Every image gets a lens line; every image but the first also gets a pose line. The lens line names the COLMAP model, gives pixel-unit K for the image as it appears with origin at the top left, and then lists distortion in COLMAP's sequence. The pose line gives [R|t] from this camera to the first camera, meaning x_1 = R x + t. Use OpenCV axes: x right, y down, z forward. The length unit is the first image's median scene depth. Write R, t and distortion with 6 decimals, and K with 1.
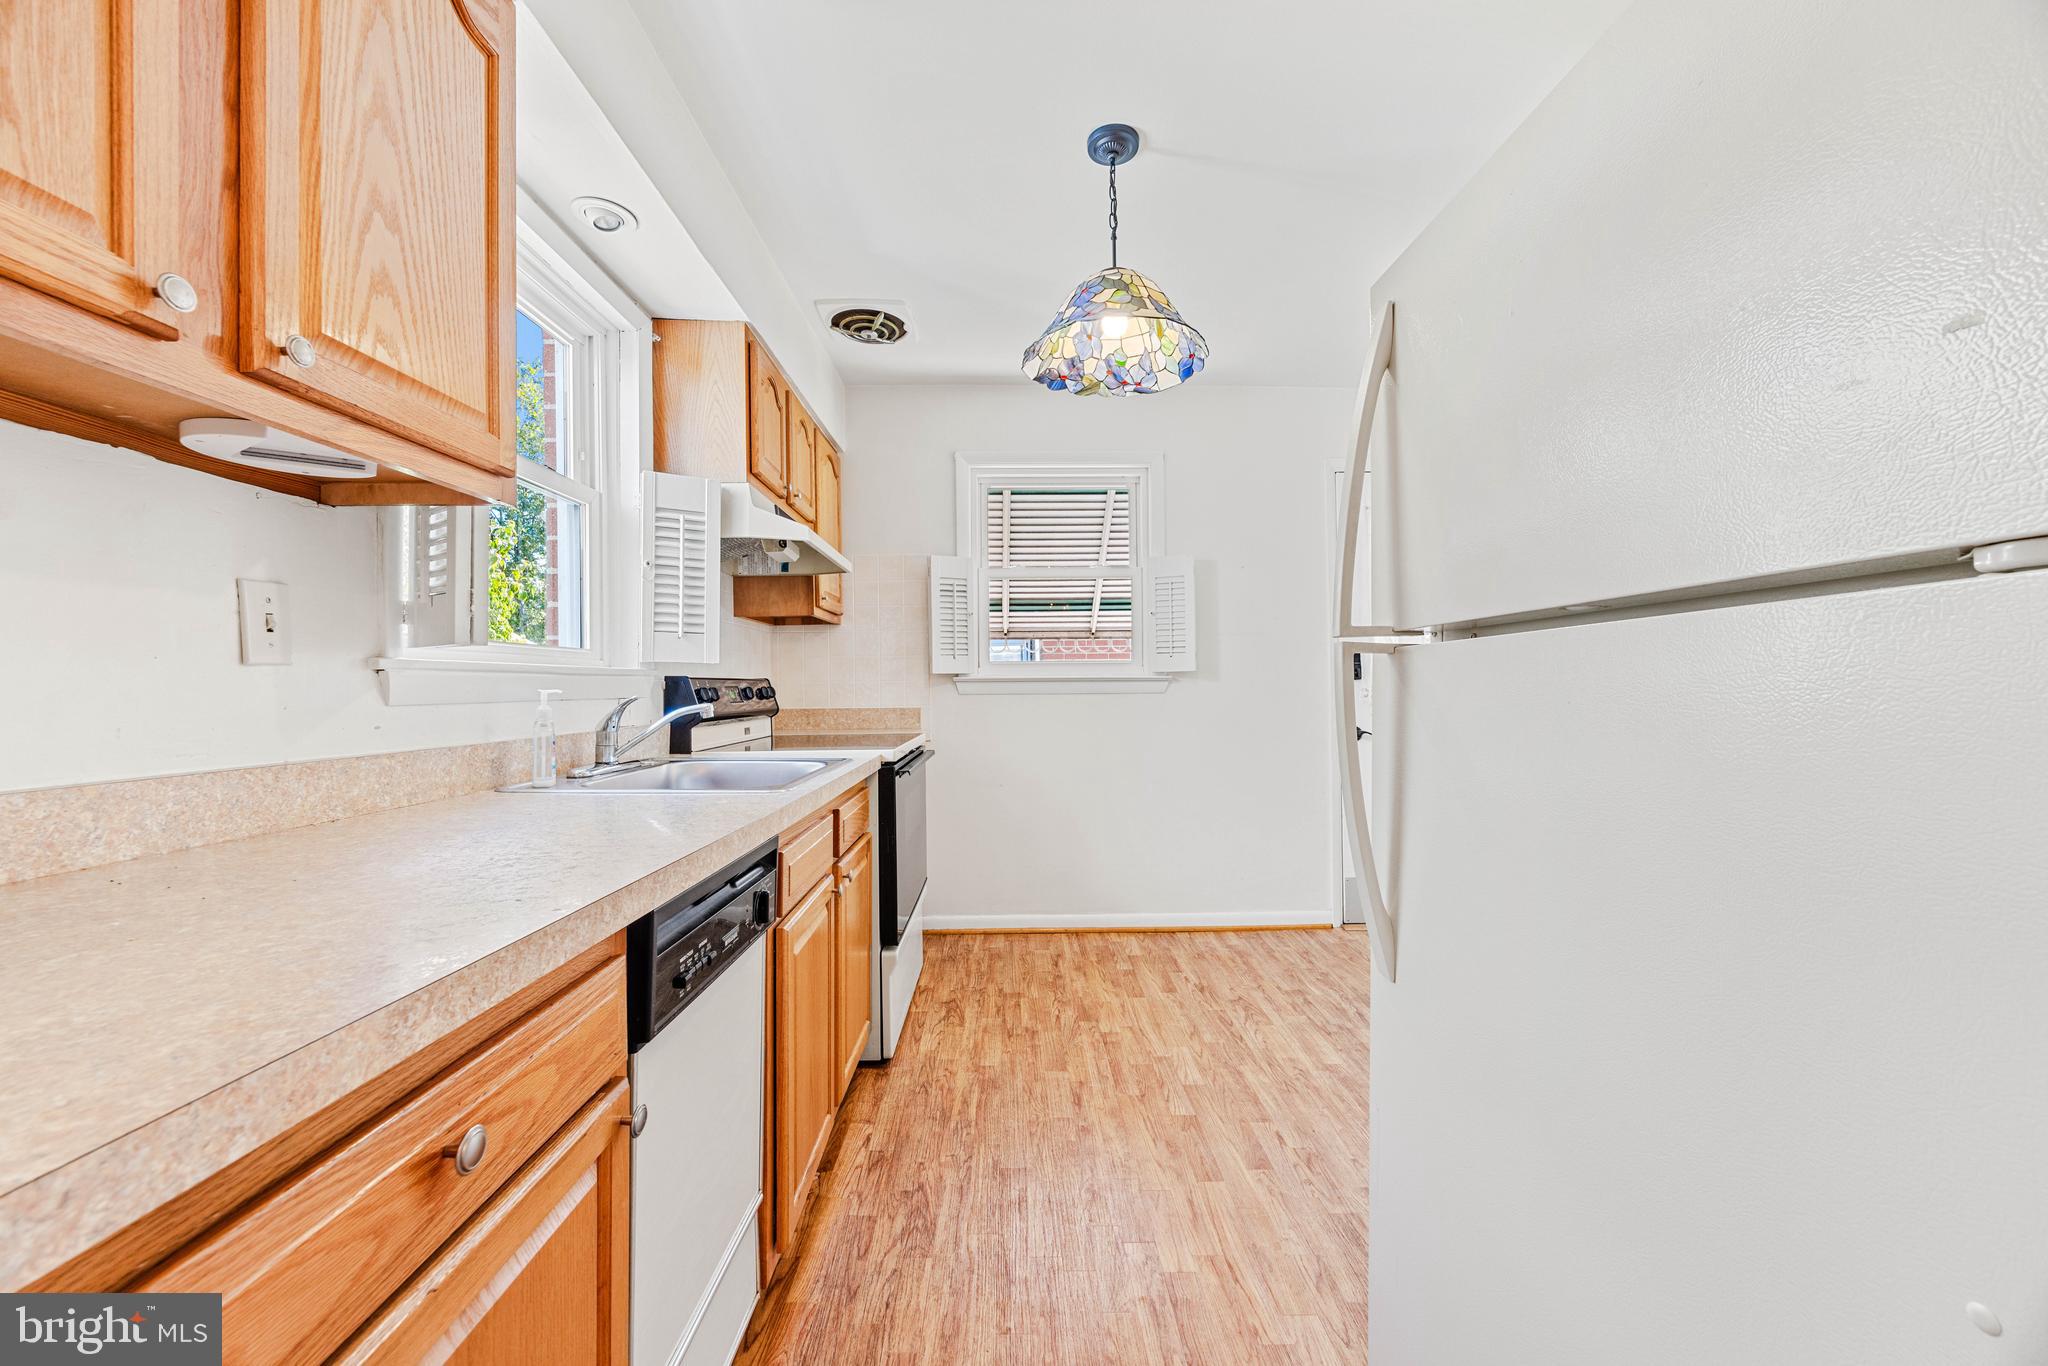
lens RADIAL K [[778.1, 0, 1014.6], [0, 778.1, 681.9], [0, 0, 1]] dist [-0.002207, -0.000423]
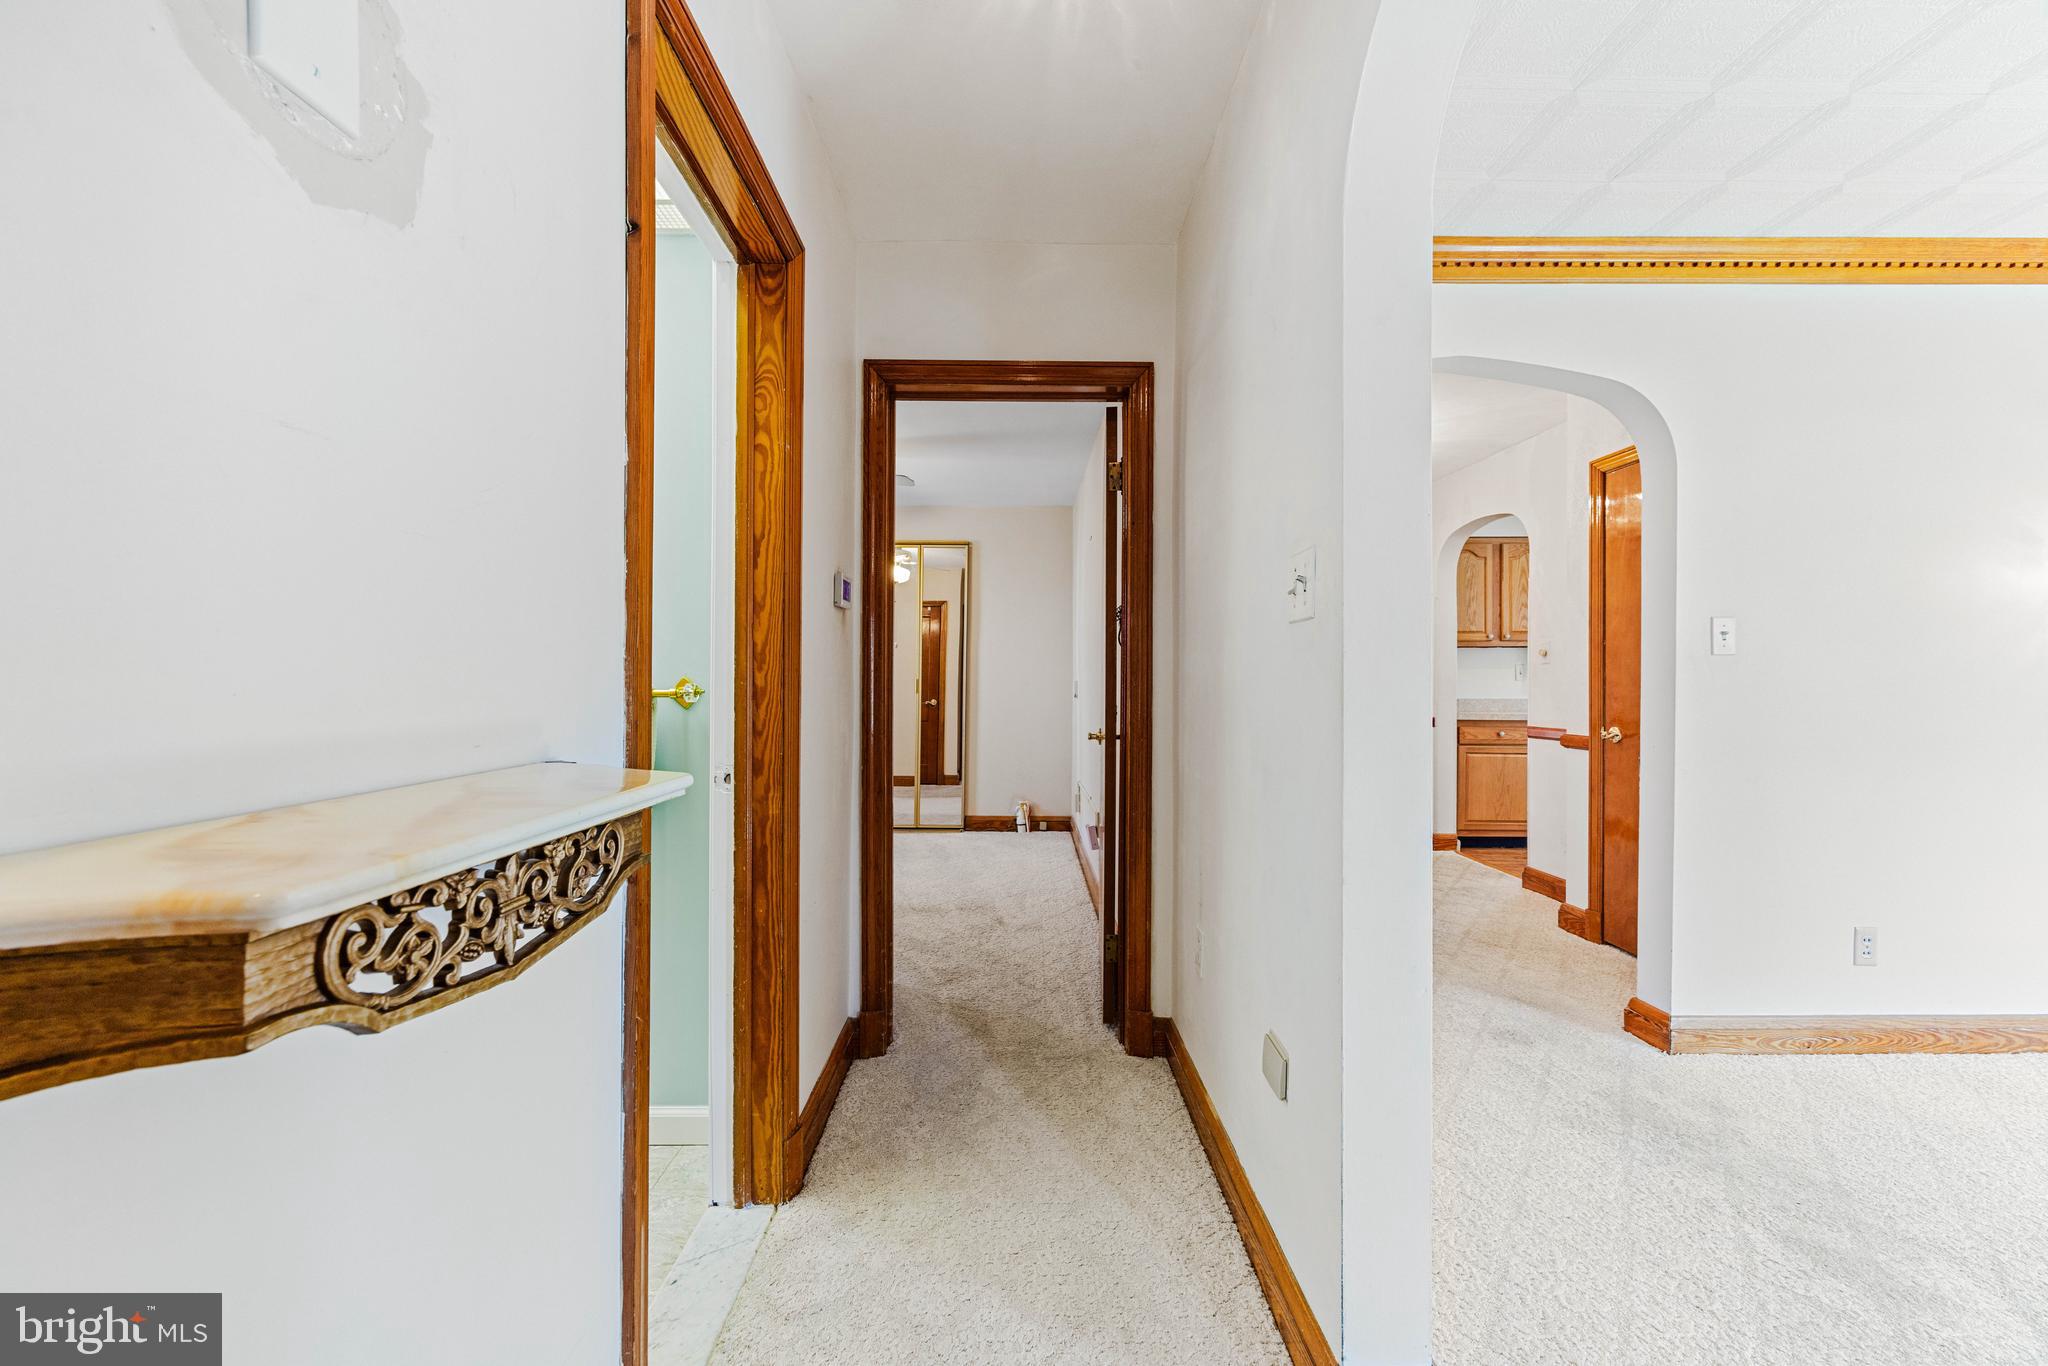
lens RADIAL K [[791.6, 0, 1023.4], [0, 791.6, 686.0], [0, 0, 1]] dist [-0.003818, -0.000011]
pose [[-0.006471, 0.008477, -0.999943, 1.881020], [0.007871, 0.999934, 0.008426, -0.023942], [0.999948, -0.007817, -0.006537, -0.998888]]
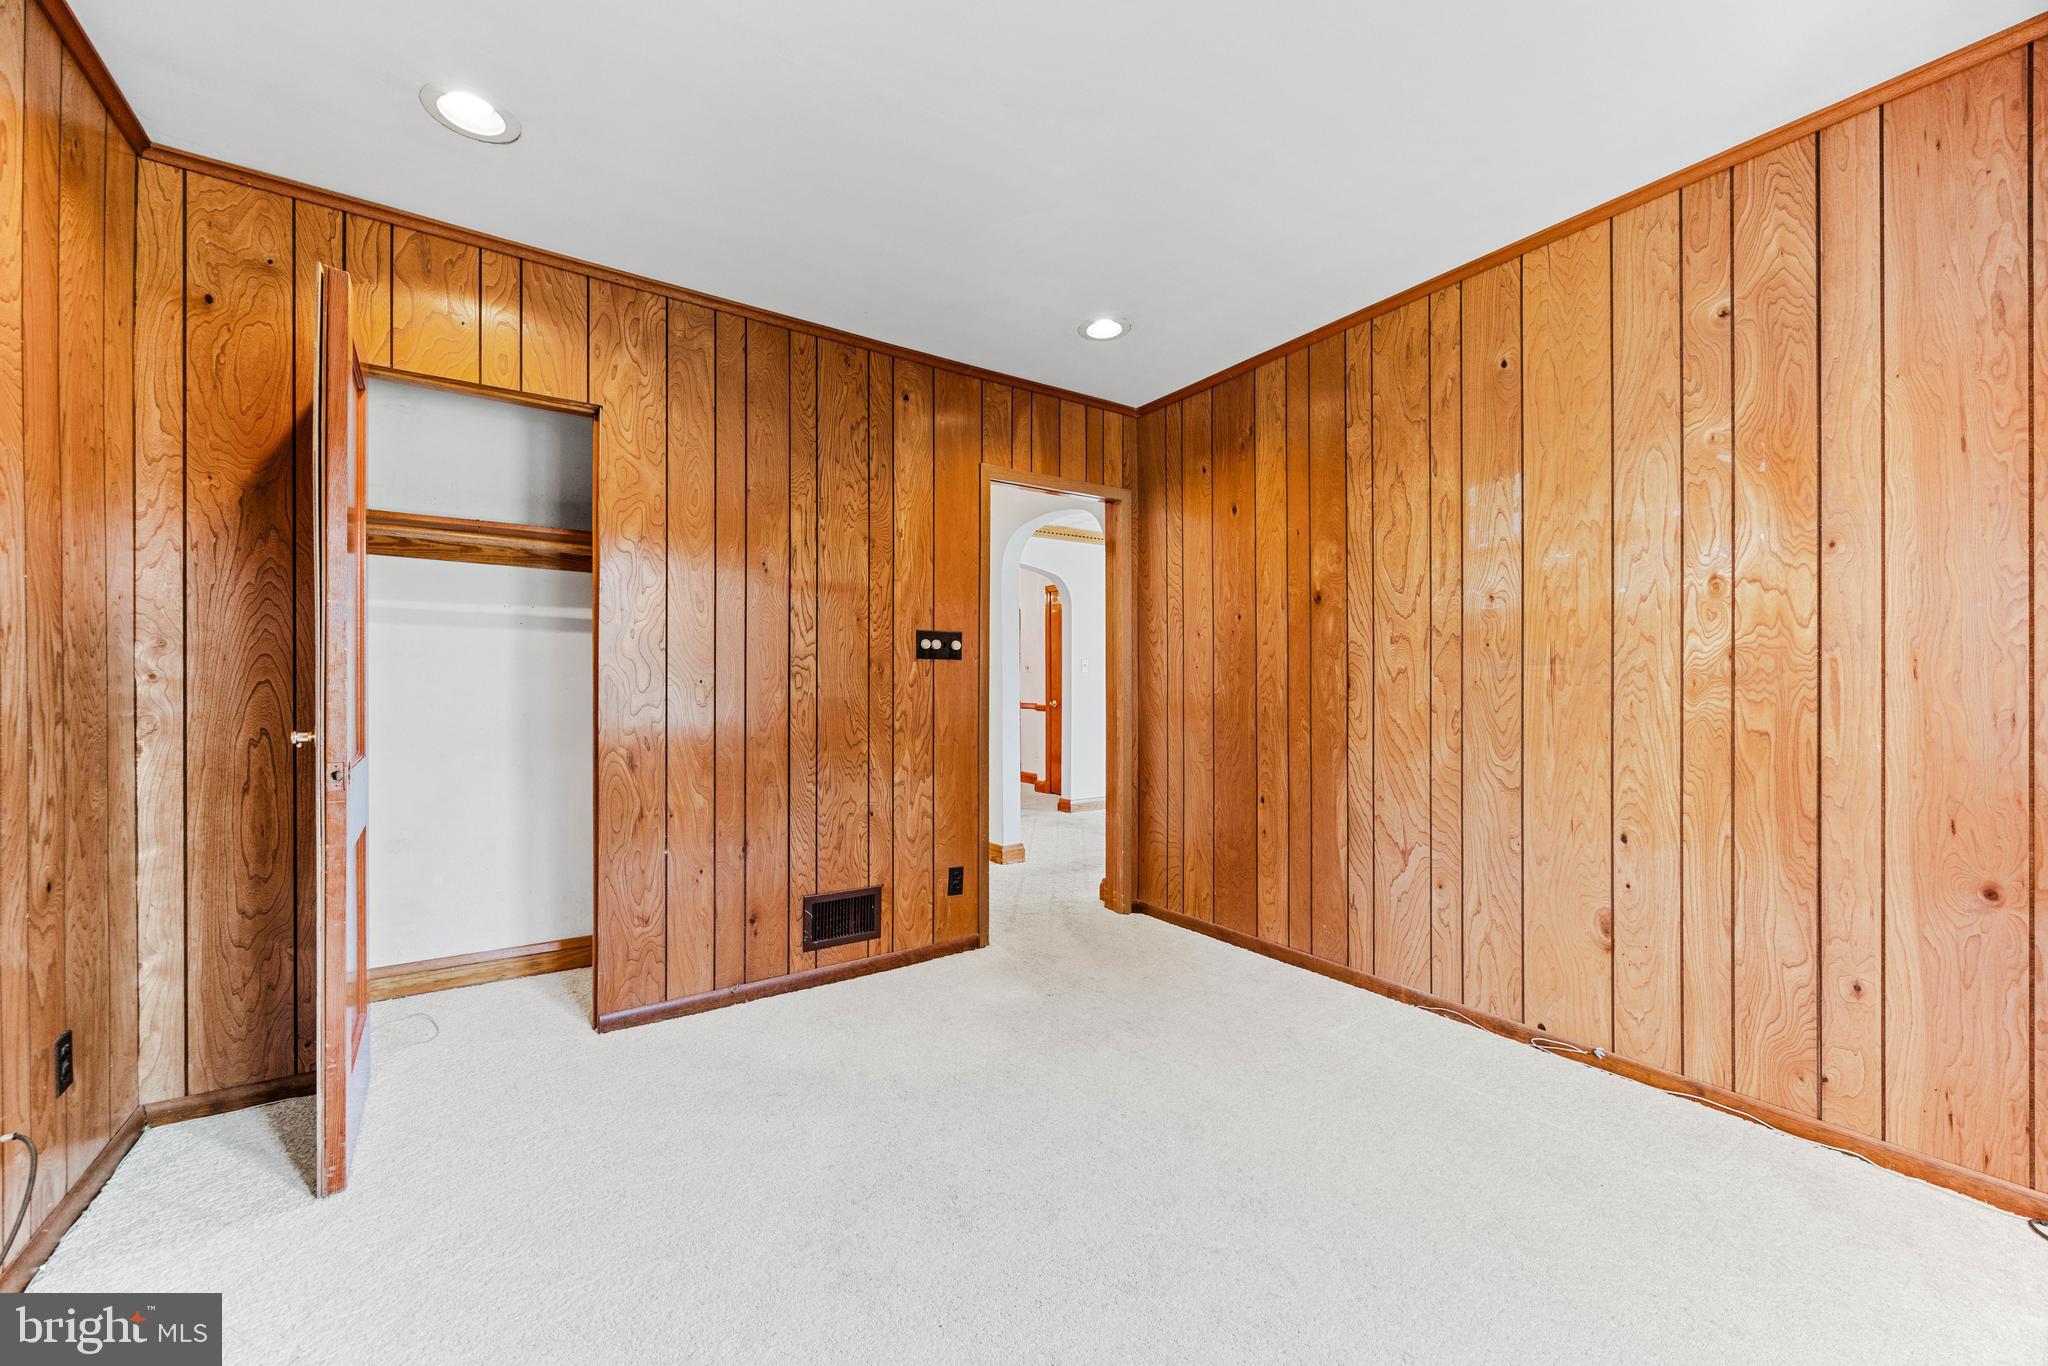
lens RADIAL K [[778.1, 0, 1014.6], [0, 778.1, 681.9], [0, 0, 1]] dist [-0.002207, -0.000423]
pose [[0.550480, 0.007709, -0.834813, 2.992512], [0.006290, 0.999891, 0.013381, -0.052377], [0.834825, -0.012617, 0.550371, -1.811734]]
